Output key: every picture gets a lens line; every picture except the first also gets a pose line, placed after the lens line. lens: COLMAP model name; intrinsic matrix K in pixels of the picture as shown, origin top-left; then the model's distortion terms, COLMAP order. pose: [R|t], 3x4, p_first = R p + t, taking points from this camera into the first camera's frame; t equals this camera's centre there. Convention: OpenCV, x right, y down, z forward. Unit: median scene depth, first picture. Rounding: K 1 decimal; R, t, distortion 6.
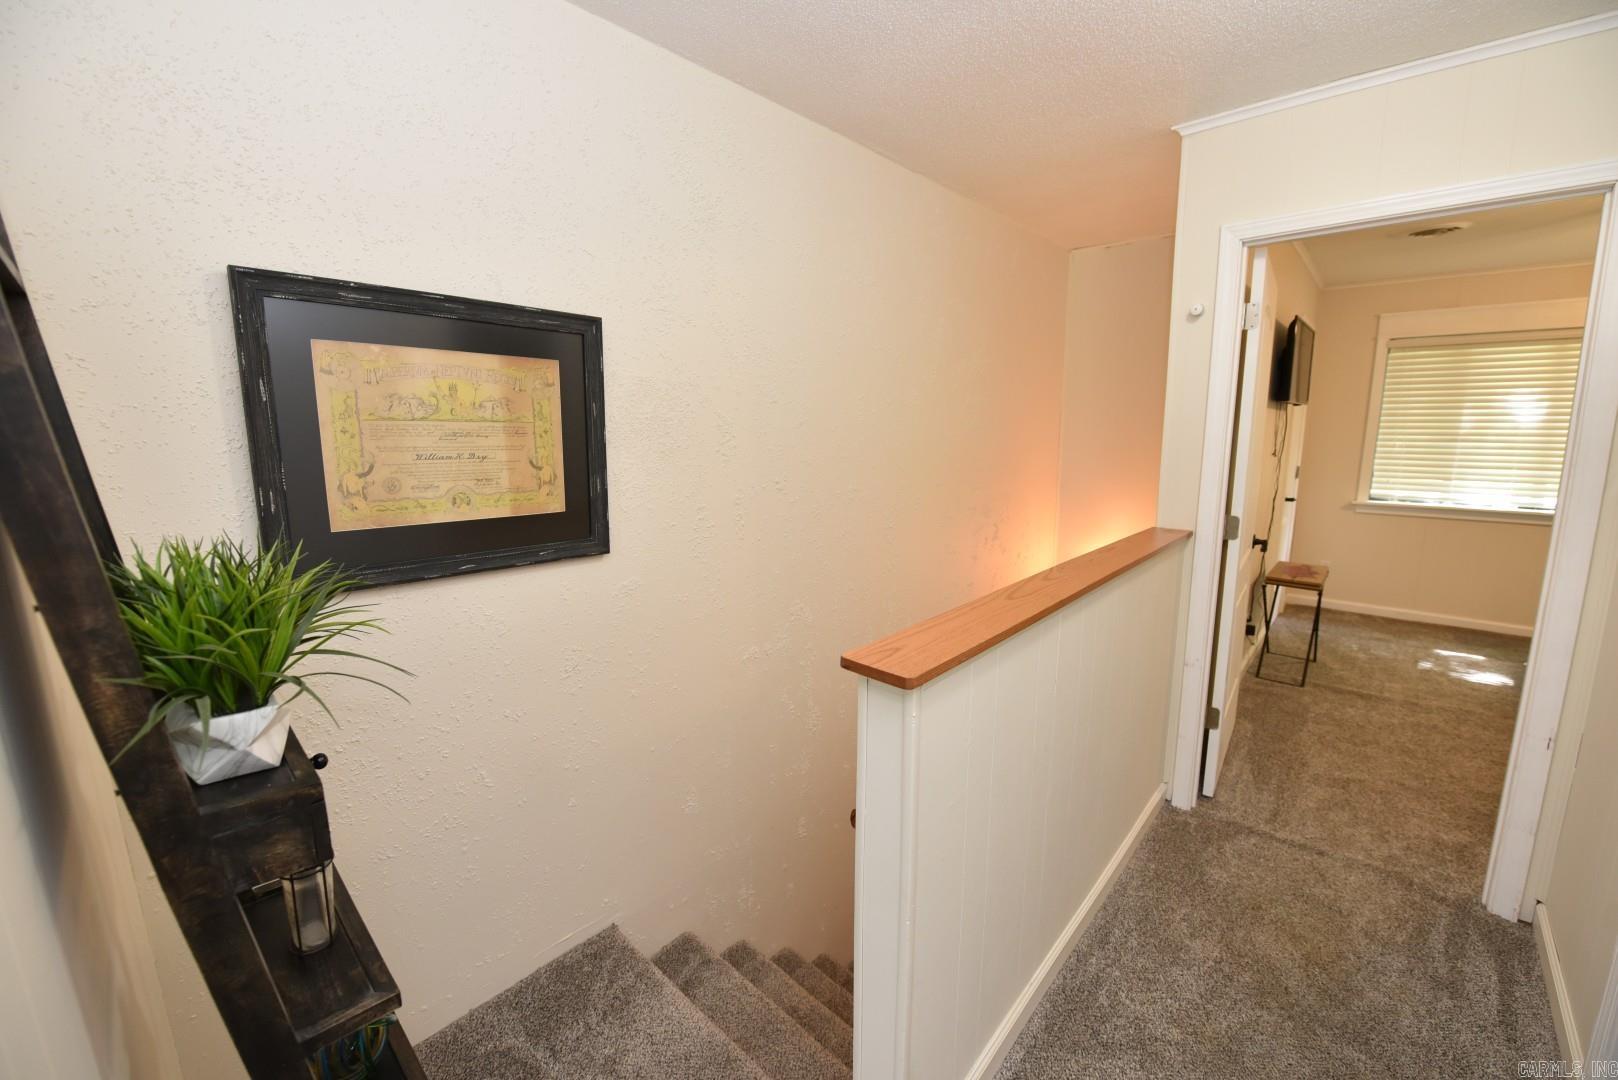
lens RADIAL K [[641.3, 0, 808.4], [0, 641.3, 534.8], [0, 0, 1]] dist [-0.015689, -0.002099]
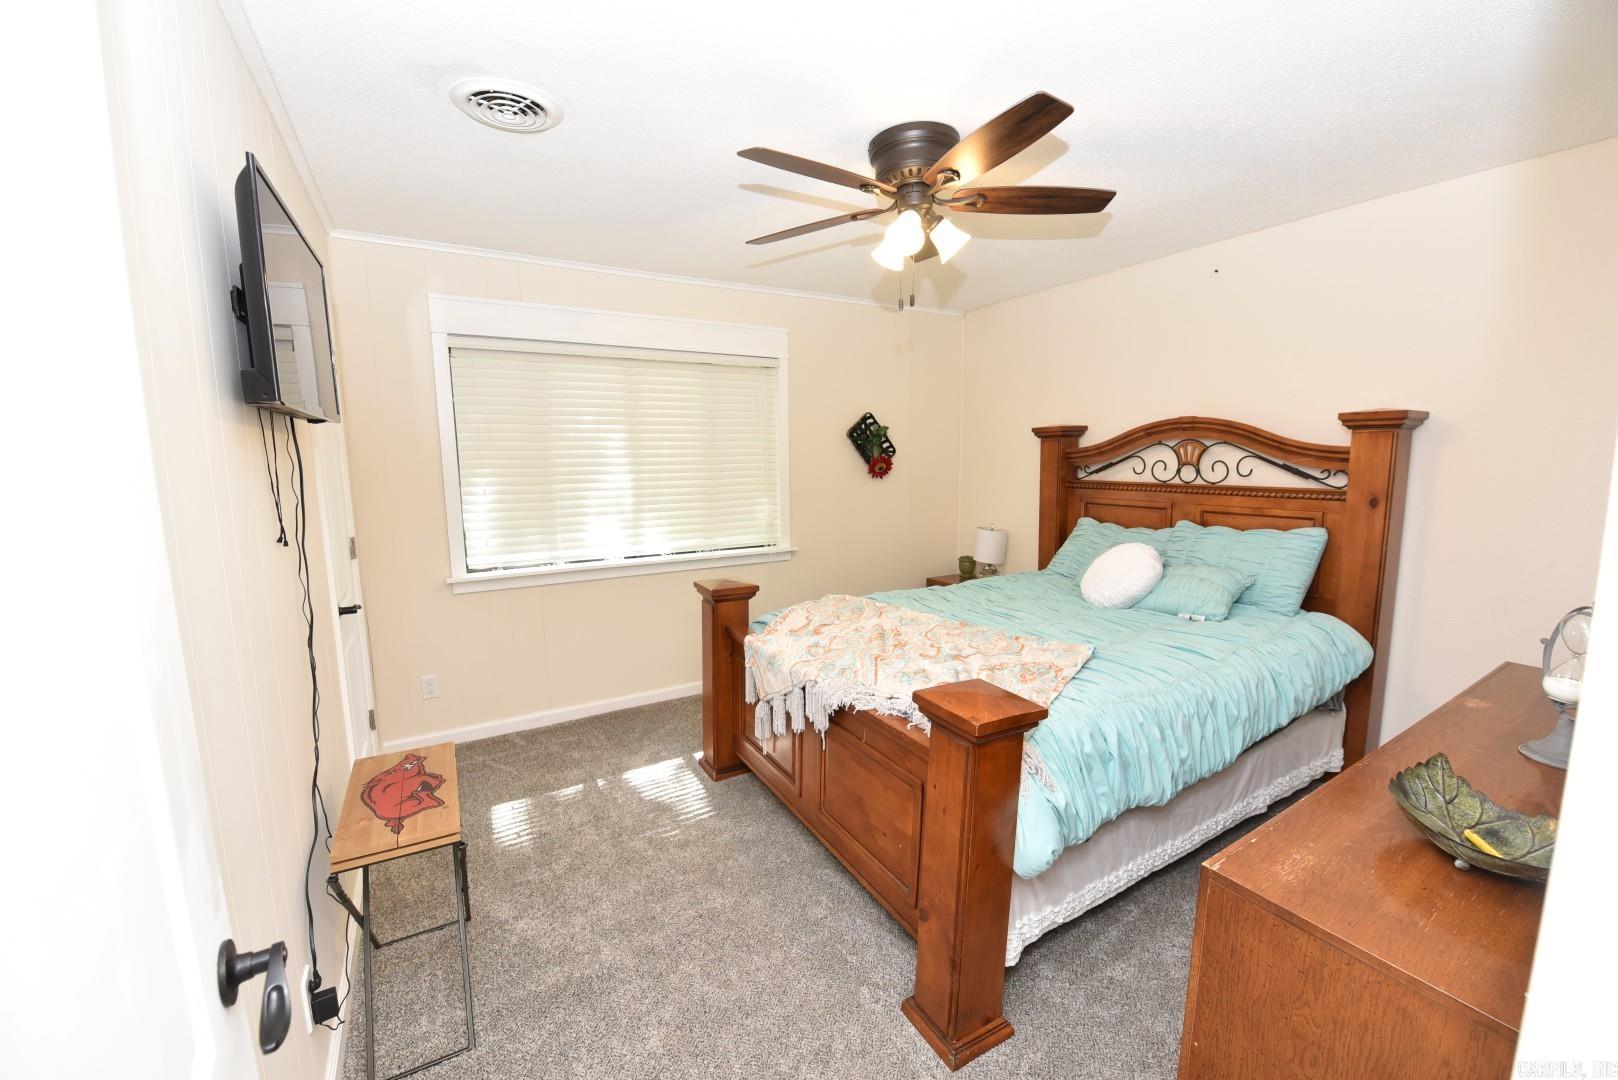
lens RADIAL K [[641.3, 0, 813.0], [0, 641.3, 545.1], [0, 0, 1]] dist [-0.015689, -0.002099]
pose [[0.289691, -0.132203, 0.947946, 0.376277], [0.168457, 0.981996, 0.085472, -0.085091], [-0.942179, 0.134927, 0.306747, 0.468696]]
